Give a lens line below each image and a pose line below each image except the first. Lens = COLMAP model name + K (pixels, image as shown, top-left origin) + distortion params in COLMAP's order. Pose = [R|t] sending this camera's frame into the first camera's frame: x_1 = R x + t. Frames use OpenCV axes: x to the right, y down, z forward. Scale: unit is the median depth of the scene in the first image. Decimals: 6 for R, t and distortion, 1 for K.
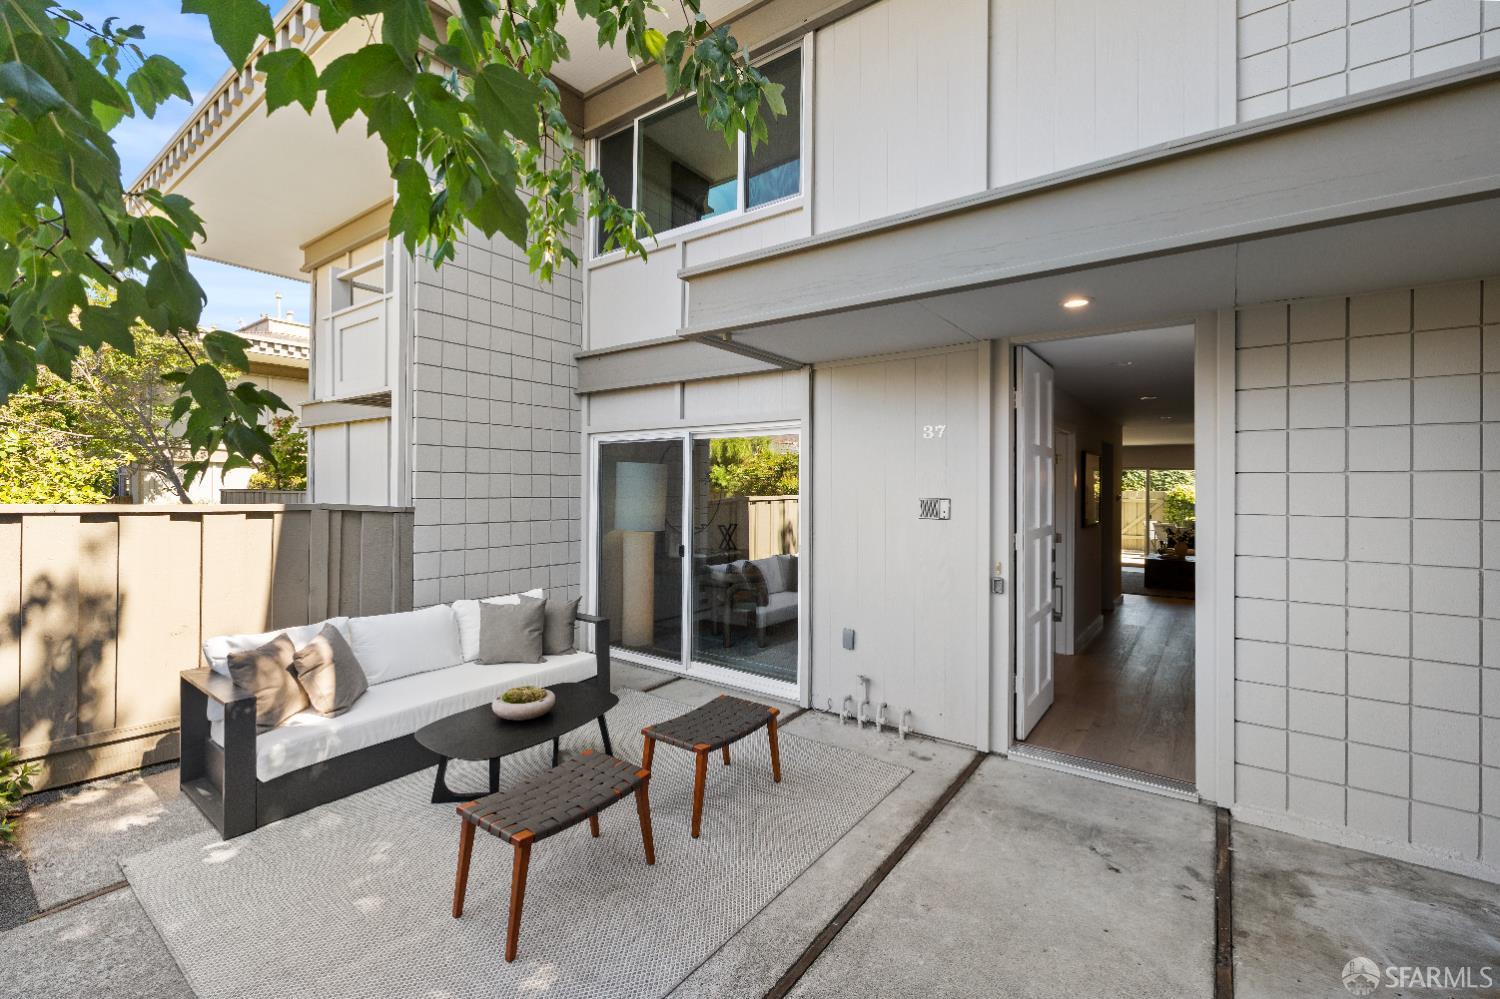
lens RADIAL K [[631.6, 0, 748.8], [0, 631.6, 481.9], [0, 0, 1]] dist [-0.000542, -0.000229]
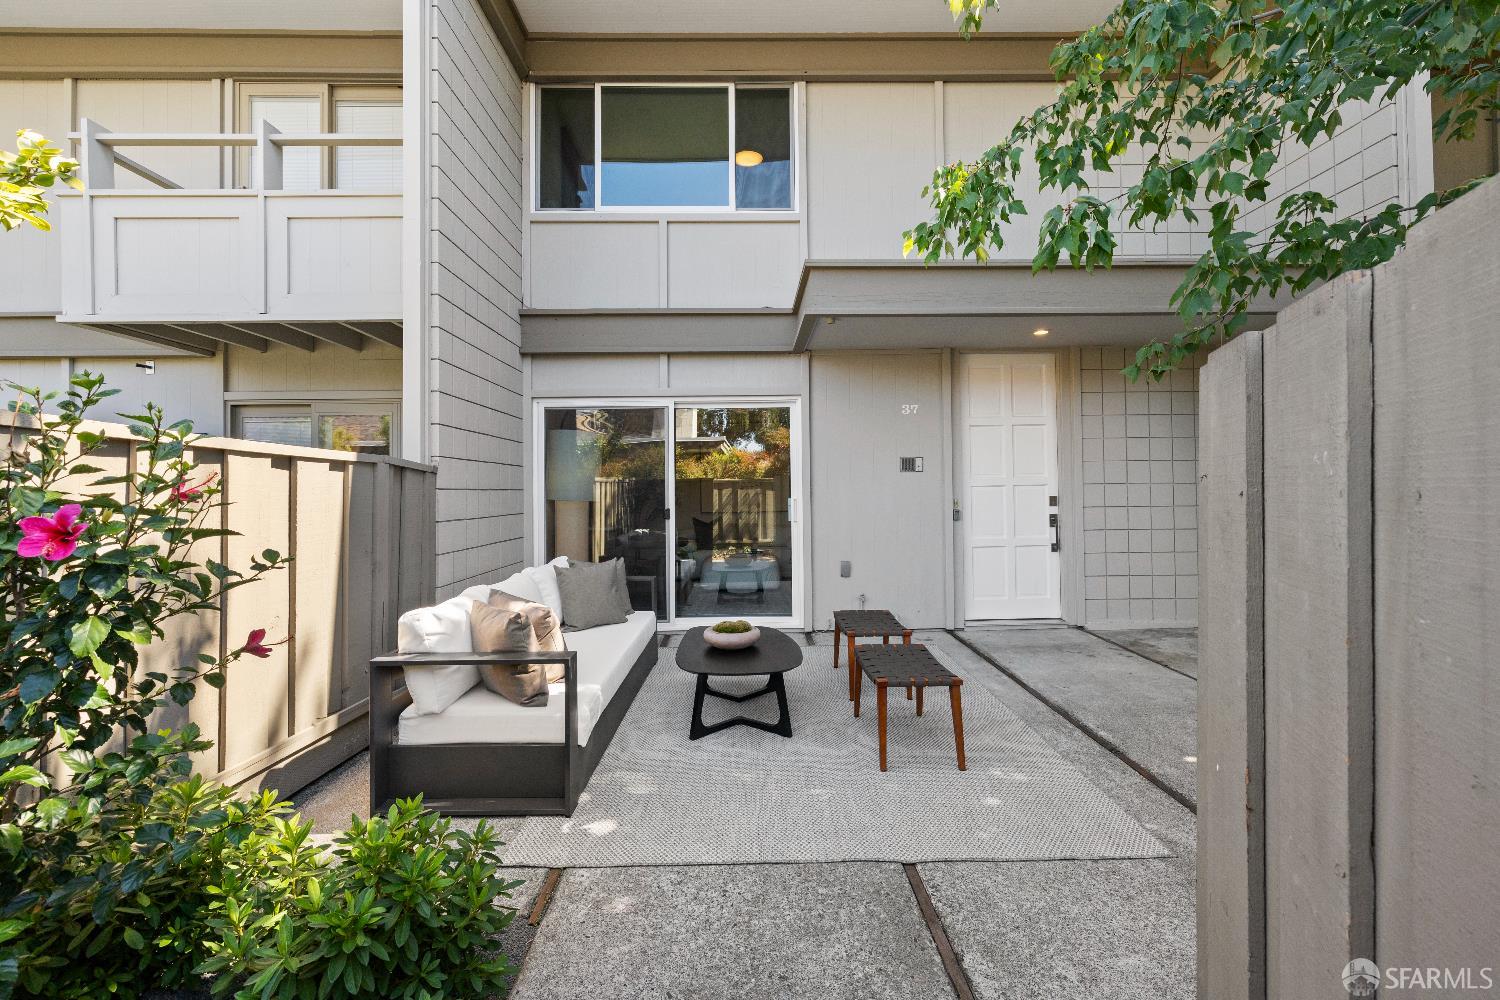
lens RADIAL K [[631.0, 0, 751.6], [0, 631.0, 475.8], [0, 0, 1]] dist [-0.002210, -0.000261]
pose [[0.796686, -0.003584, 0.604383, -0.729668], [0.012250, 0.999873, -0.010218, 0.068168], [-0.604270, 0.015544, 0.796628, 0.093650]]
